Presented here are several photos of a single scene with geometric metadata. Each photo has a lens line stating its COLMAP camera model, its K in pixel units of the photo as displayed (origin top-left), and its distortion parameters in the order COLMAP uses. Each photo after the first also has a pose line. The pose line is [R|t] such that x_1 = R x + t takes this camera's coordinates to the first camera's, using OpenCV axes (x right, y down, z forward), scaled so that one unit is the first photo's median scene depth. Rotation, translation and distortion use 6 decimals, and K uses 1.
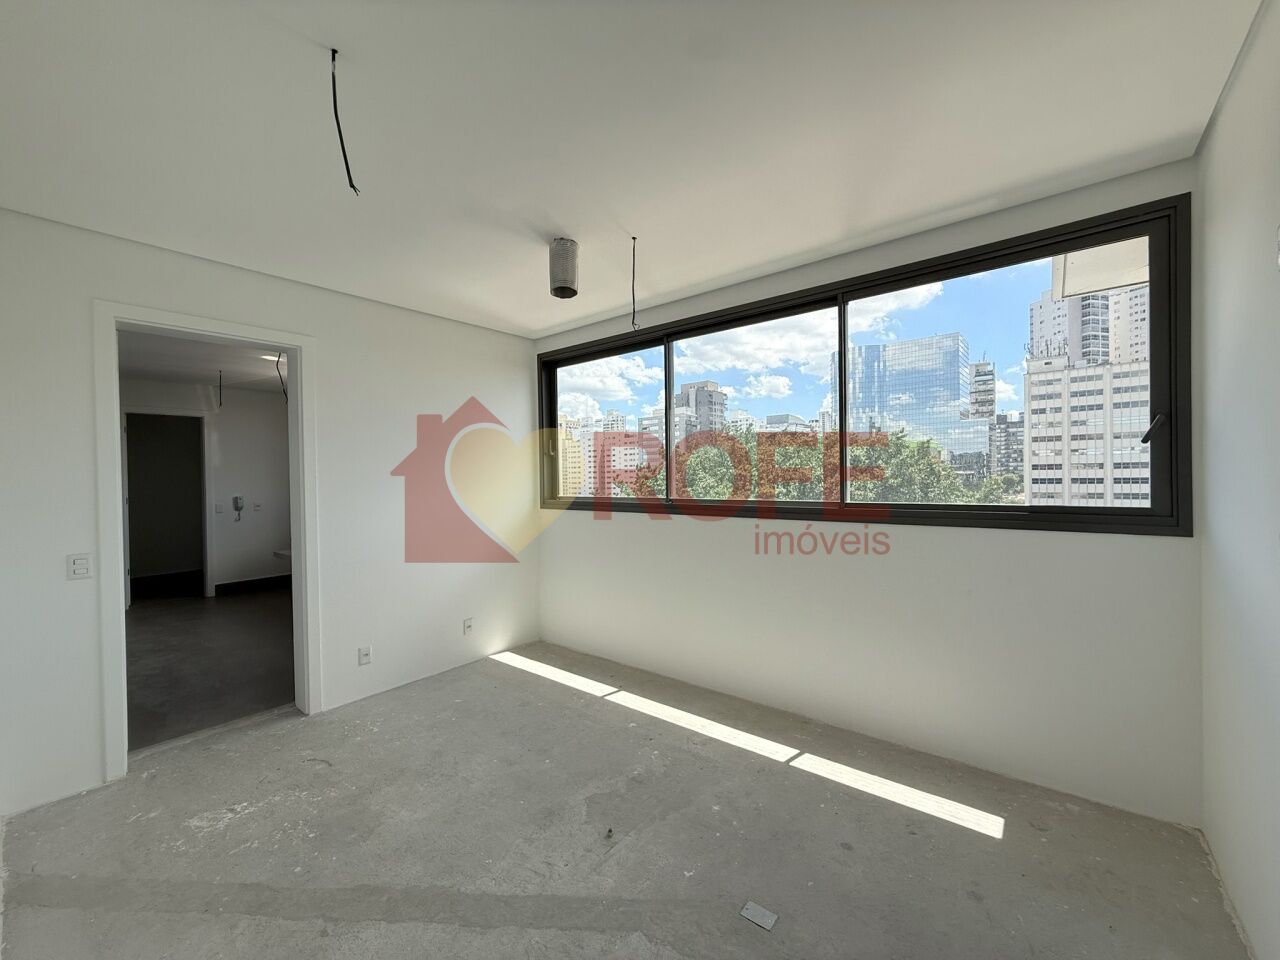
lens RADIAL K [[511.5, 0, 638.3], [0, 511.5, 481.0], [0, 0, 1]] dist [-0.002162, 0.000010]
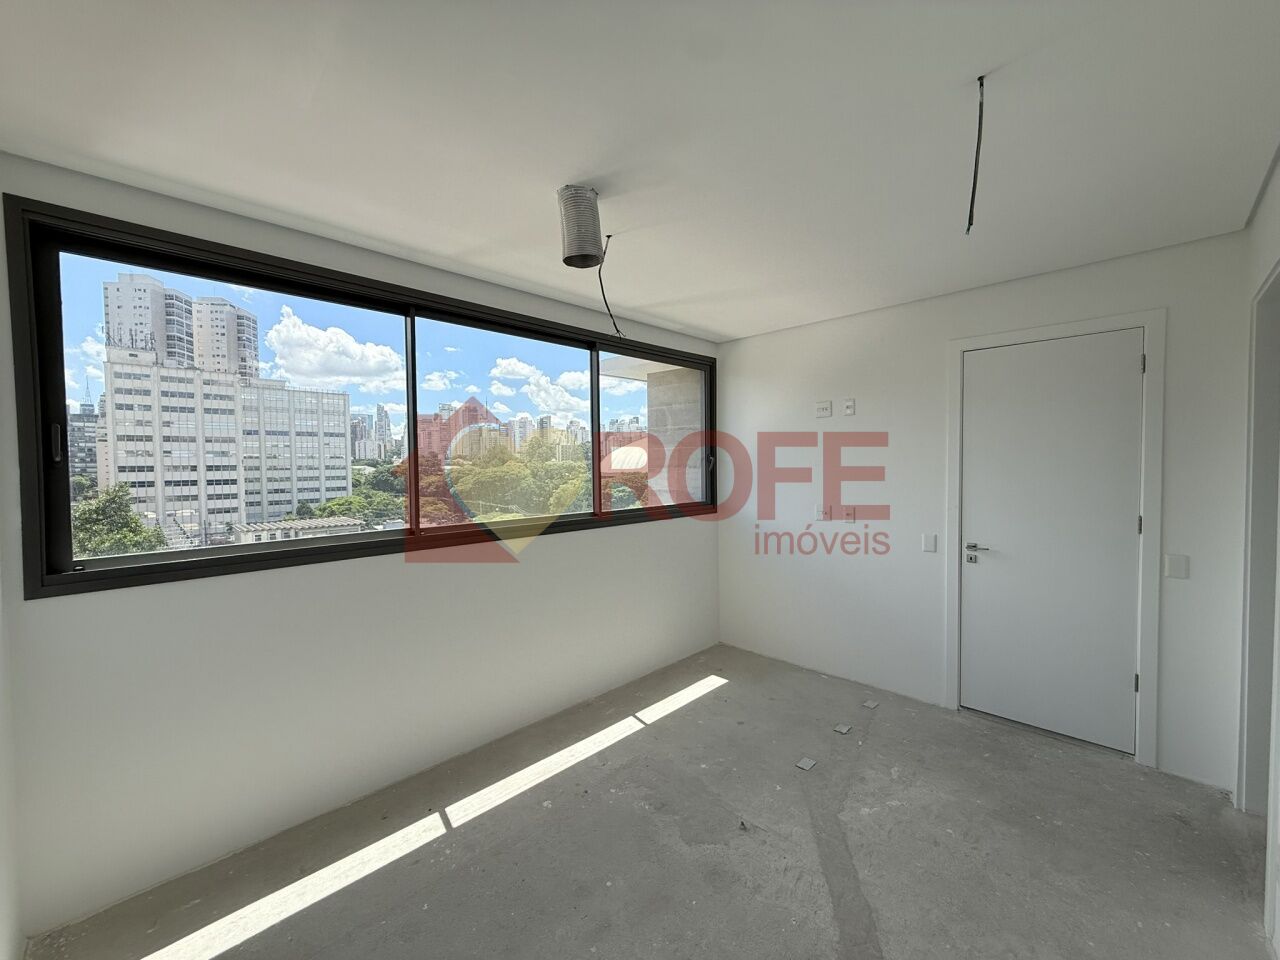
lens RADIAL K [[511.5, 0, 638.3], [0, 511.5, 481.0], [0, 0, 1]] dist [-0.002162, 0.000010]
pose [[0.098187, -0.017482, 0.995014, -0.219947], [0.021227, 0.999655, 0.015469, -0.013411], [-0.994942, 0.019602, 0.098524, 0.210003]]
